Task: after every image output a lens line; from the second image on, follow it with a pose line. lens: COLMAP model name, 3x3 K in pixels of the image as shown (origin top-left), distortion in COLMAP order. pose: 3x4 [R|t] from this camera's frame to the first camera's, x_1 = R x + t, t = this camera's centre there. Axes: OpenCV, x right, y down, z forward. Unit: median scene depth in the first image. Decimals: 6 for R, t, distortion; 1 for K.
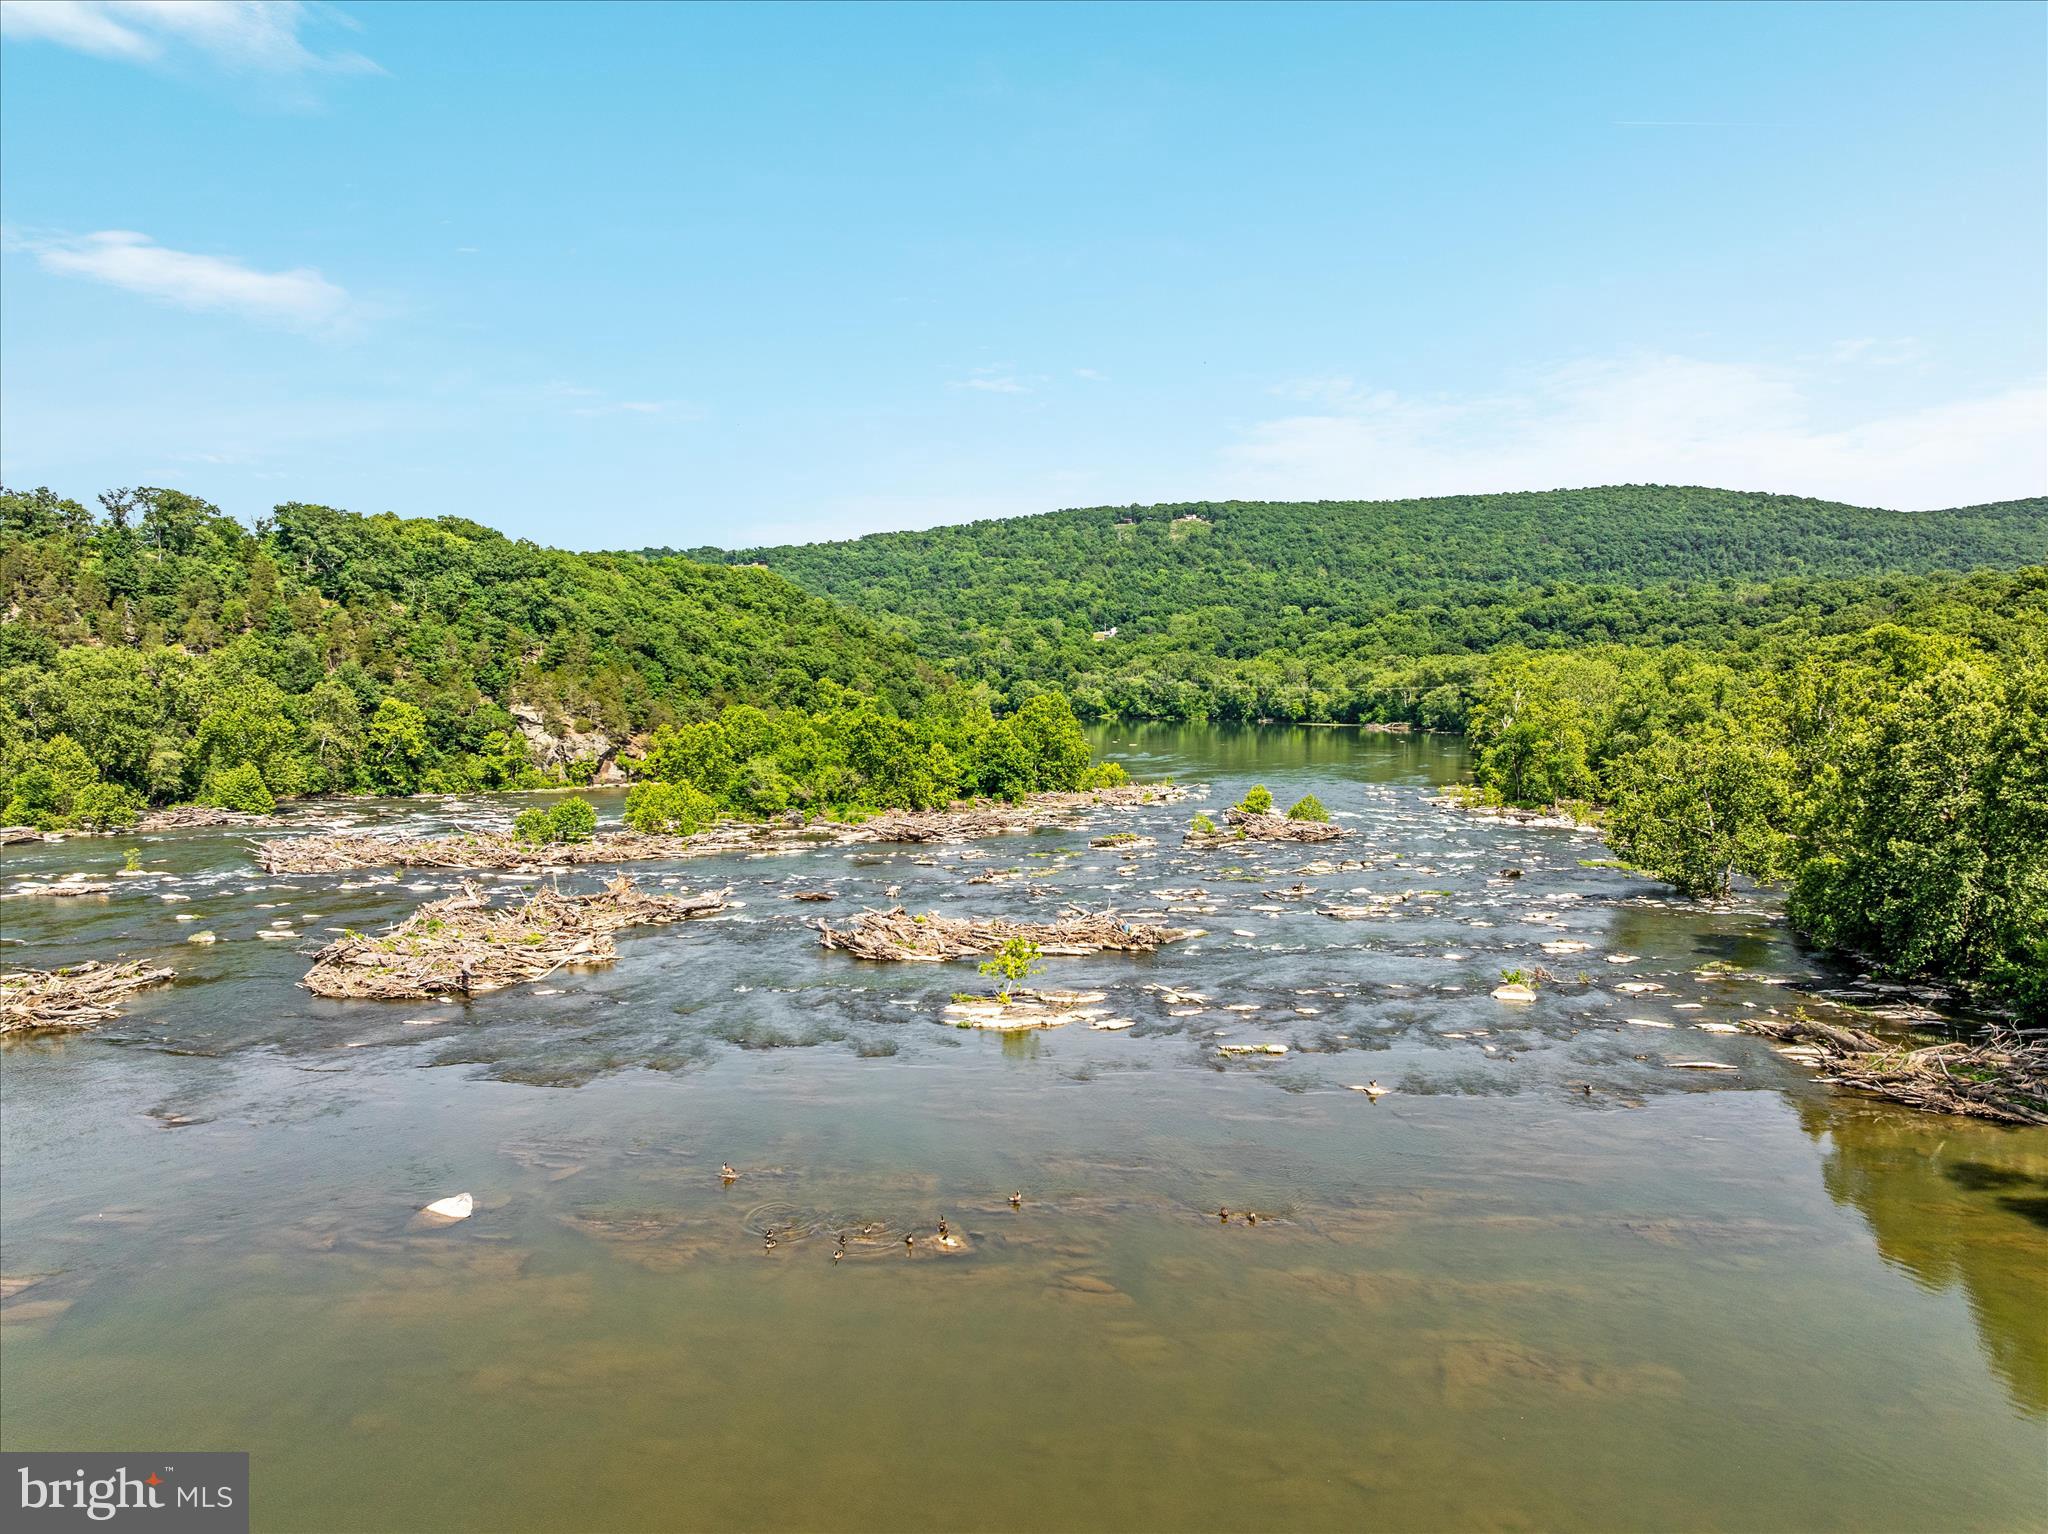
lens RADIAL K [[1453.0, 0, 1025.9], [0, 1453.0, 757.4], [0, 0, 1]] dist [-0.062778, 0.005000]
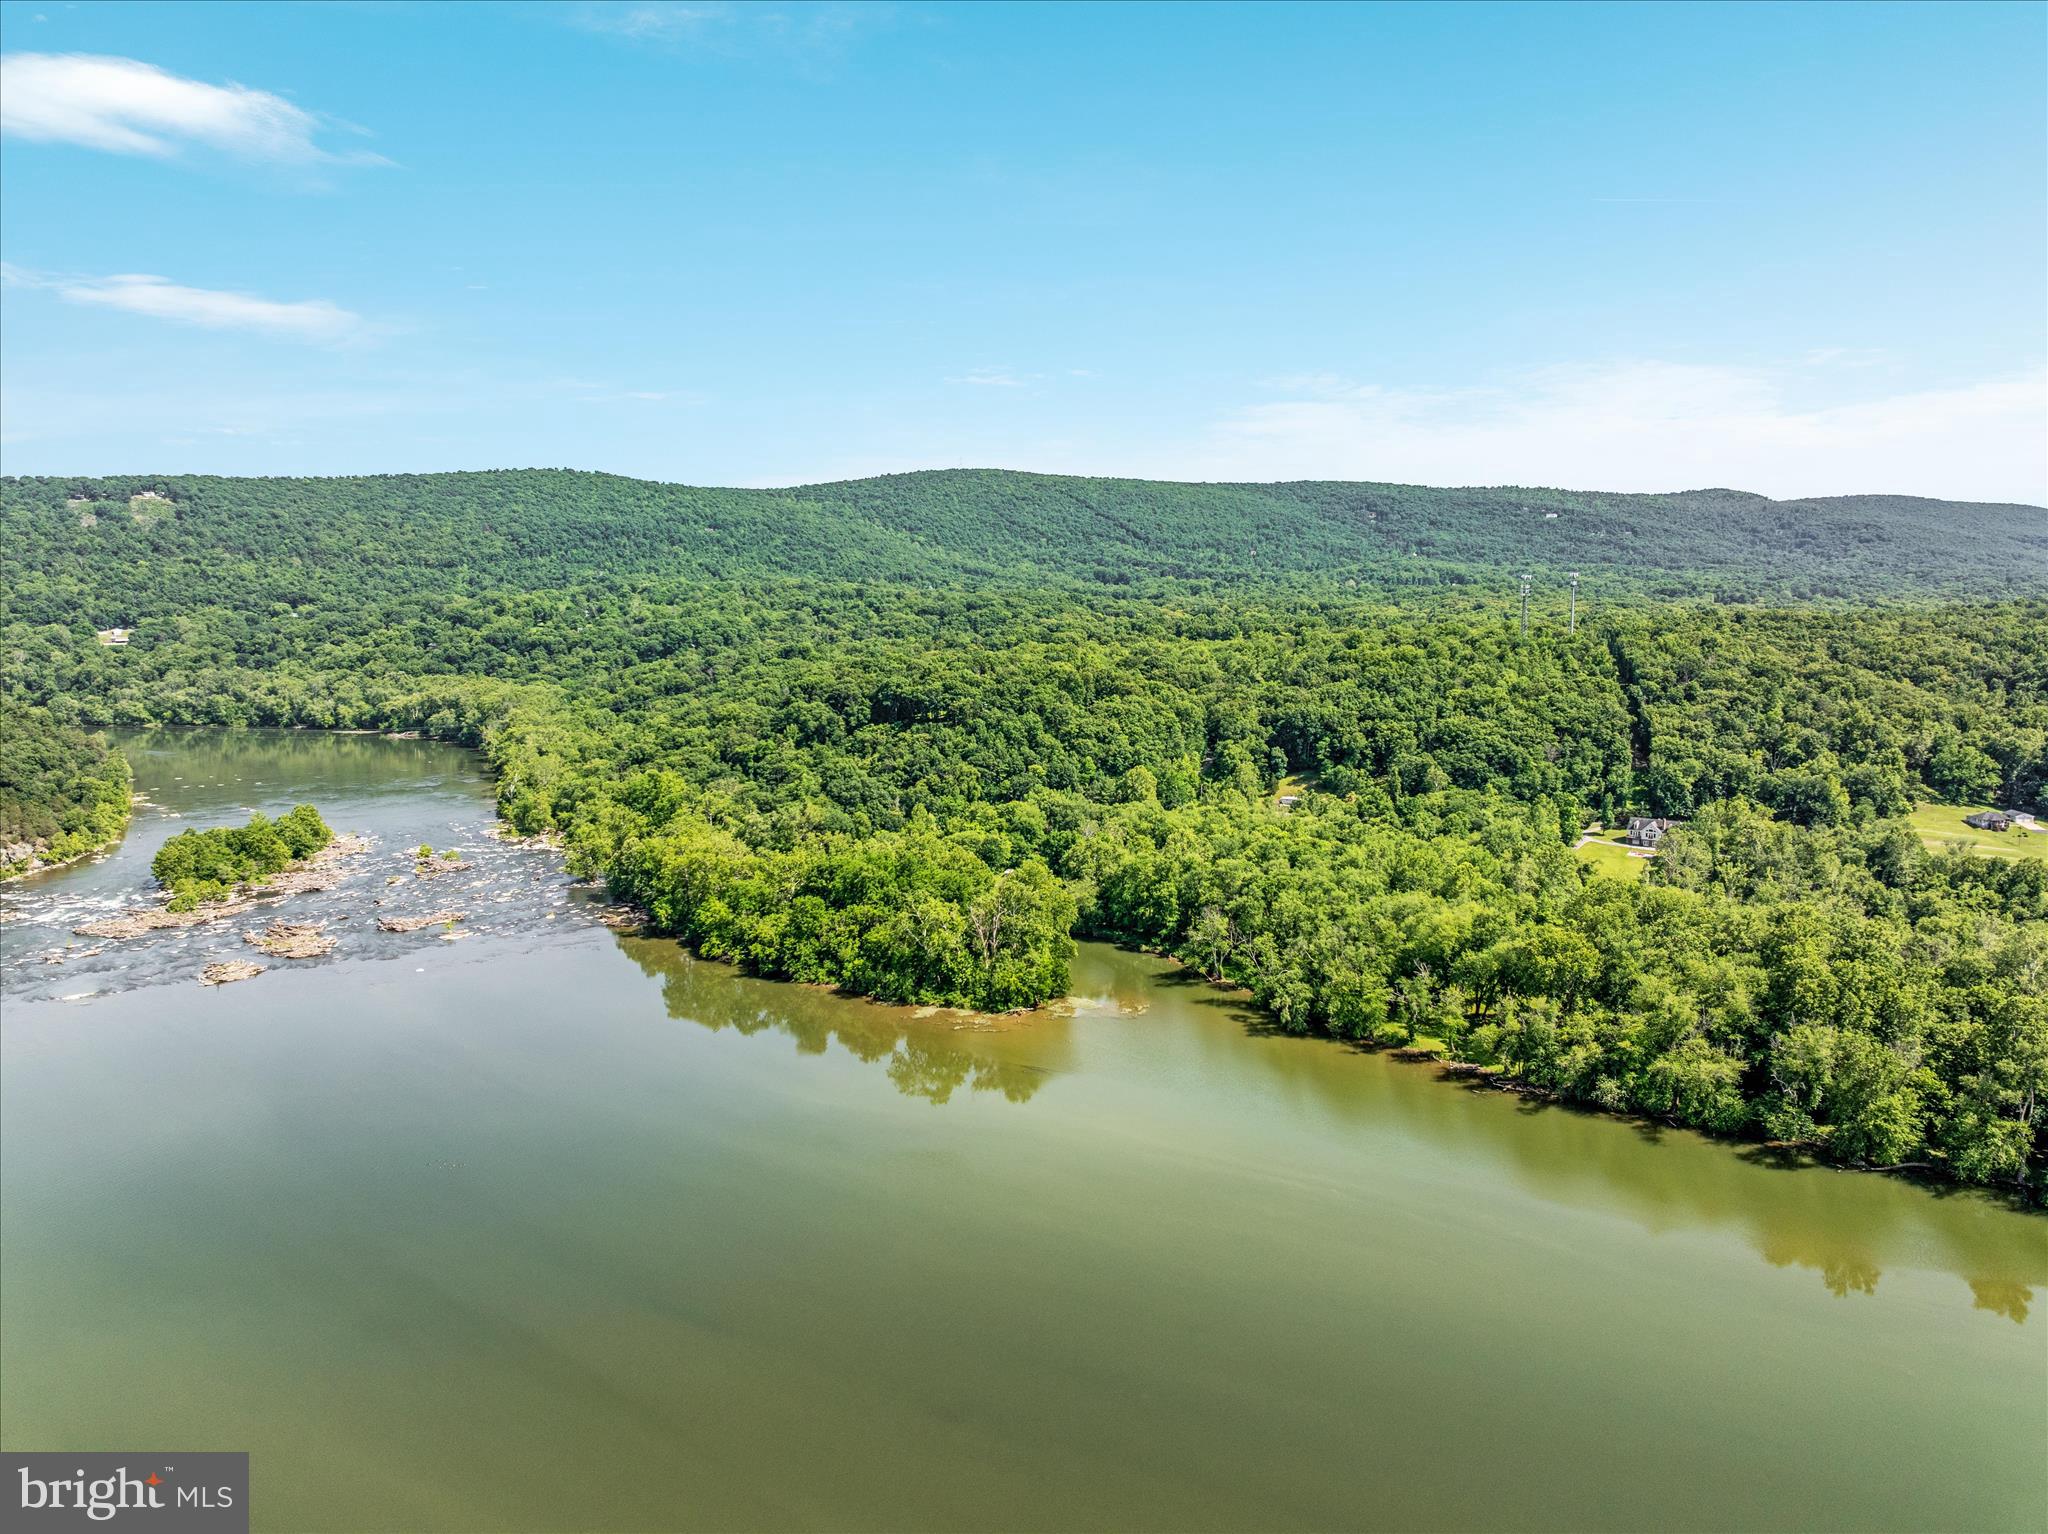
lens RADIAL K [[1453.0, 0, 1027.6], [0, 1453.0, 768.9], [0, 0, 1]] dist [-0.062778, 0.005000]
pose [[0.759303, -0.093338, 0.644008, -0.153121], [0.041792, 0.994611, 0.094878, -0.072753], [-0.649394, -0.045127, 0.759112, -0.373320]]
